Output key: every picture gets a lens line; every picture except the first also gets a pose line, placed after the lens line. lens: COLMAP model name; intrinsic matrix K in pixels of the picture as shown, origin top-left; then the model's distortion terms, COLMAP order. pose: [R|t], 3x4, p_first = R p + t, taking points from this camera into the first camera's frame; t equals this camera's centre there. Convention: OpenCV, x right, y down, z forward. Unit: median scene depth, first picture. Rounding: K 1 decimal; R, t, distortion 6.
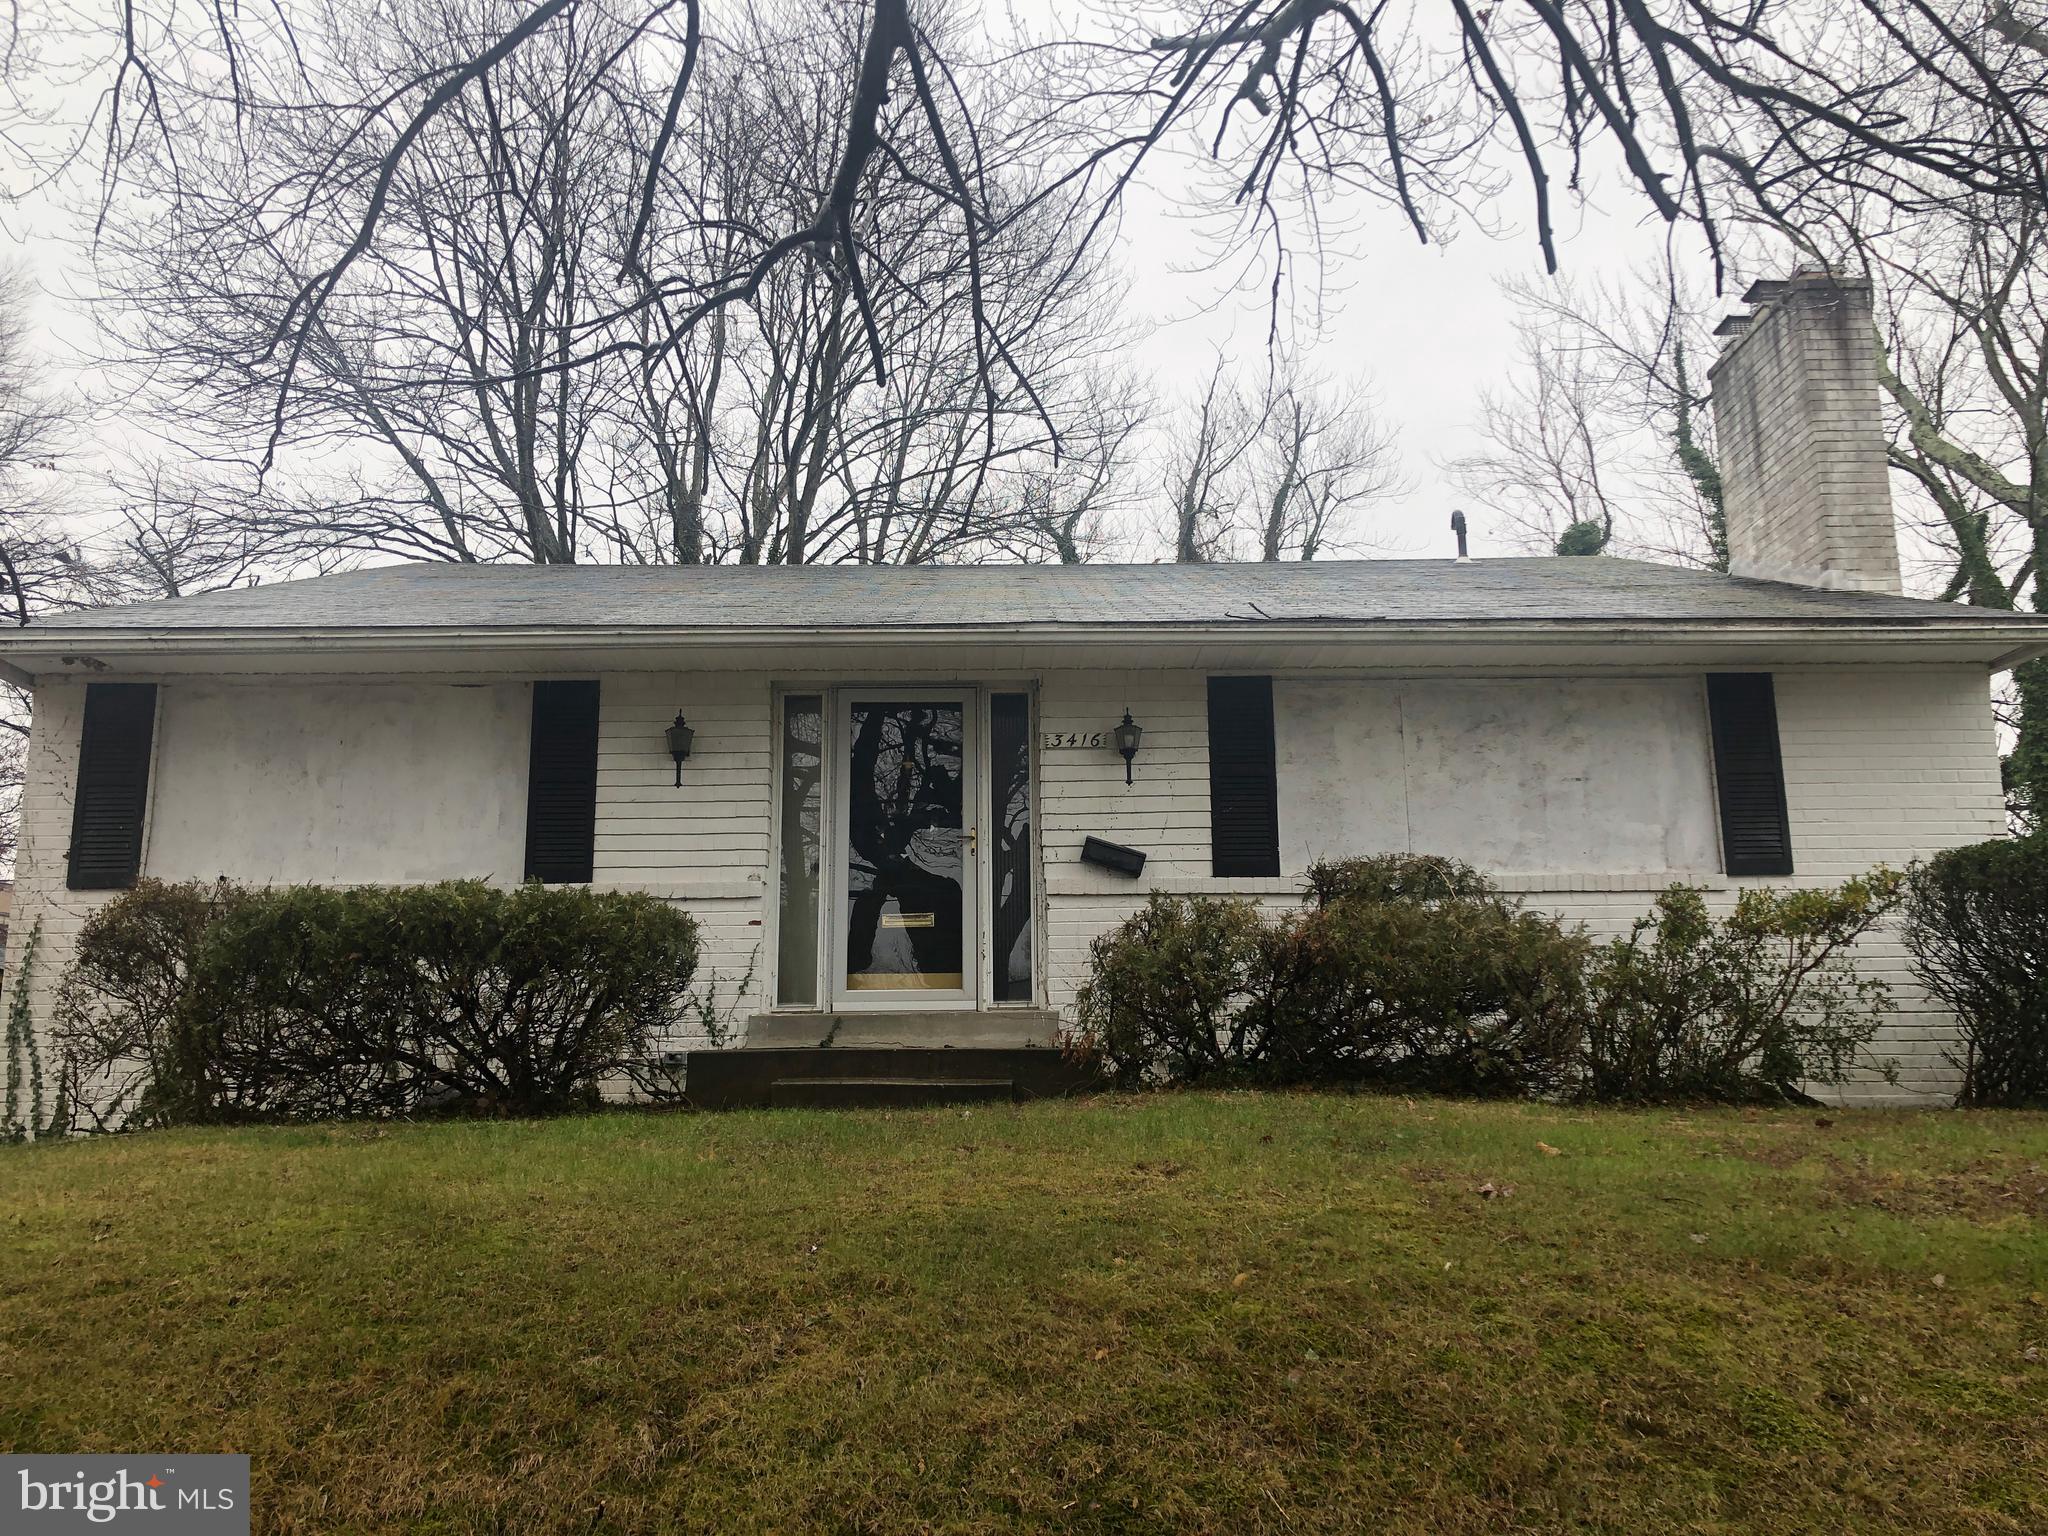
lens RADIAL K [[1682.9, 0, 1028.9], [0, 1682.9, 759.3], [0, 0, 1]] dist [0.012272, 0.007937]
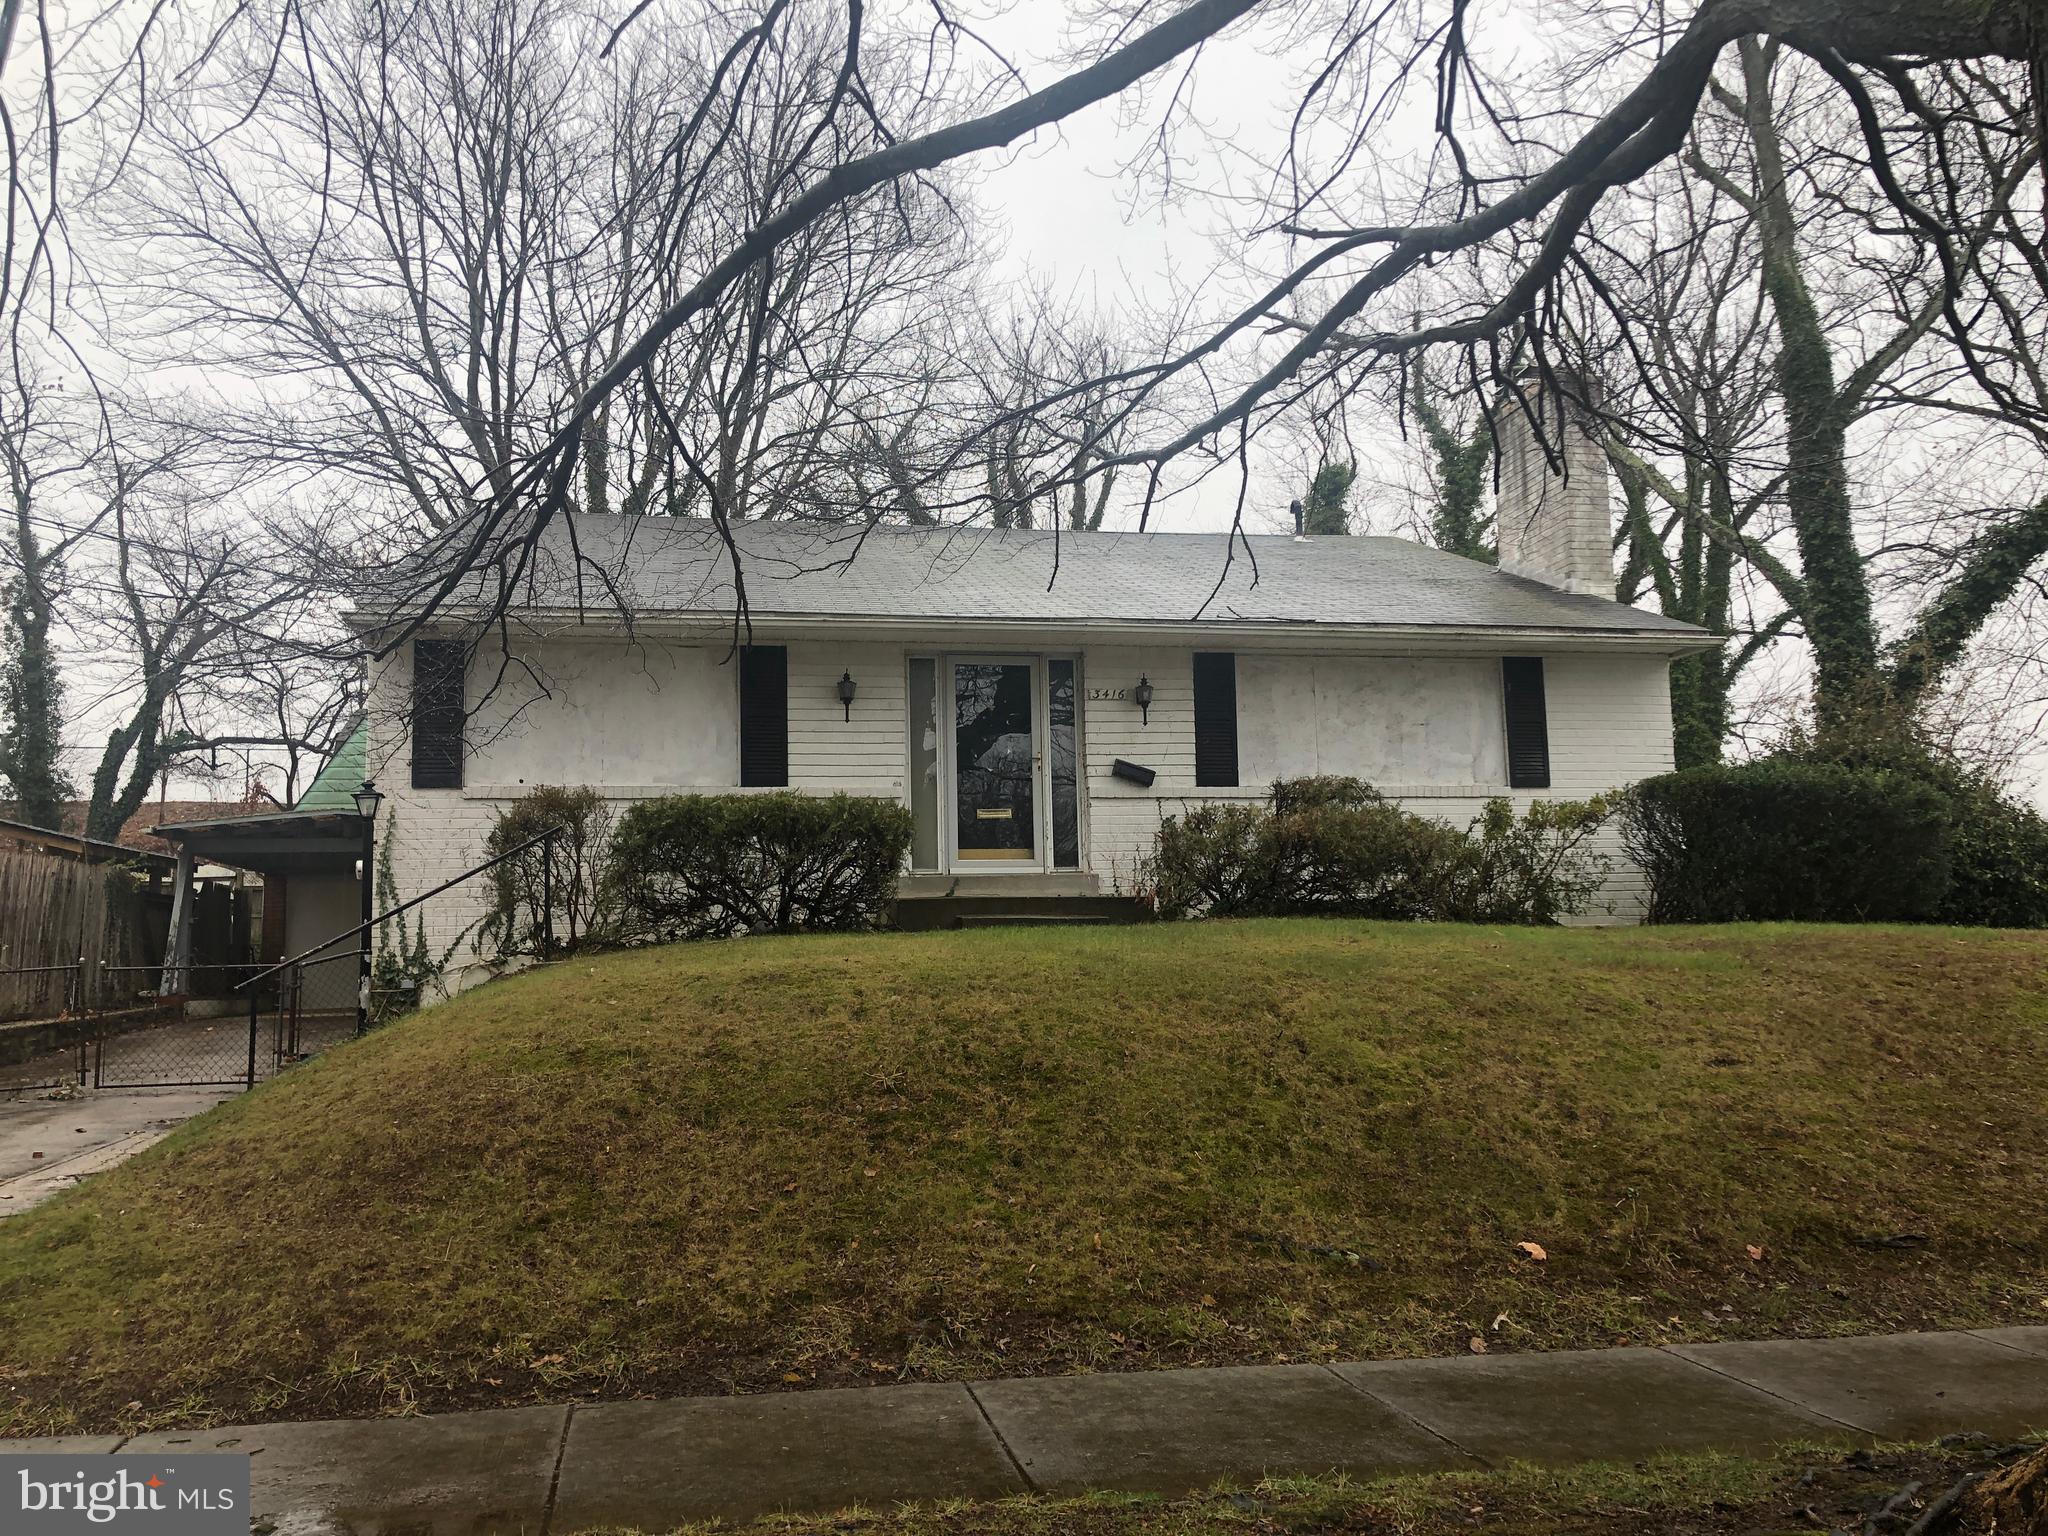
lens RADIAL K [[1682.9, 0, 1017.2], [0, 1682.9, 771.4], [0, 0, 1]] dist [0.012272, 0.007937]
pose [[0.984721, 0.009336, 0.173888, -0.316613], [-0.024065, 0.996276, 0.082790, -0.066010], [-0.172468, -0.085709, 0.981279, -0.466333]]
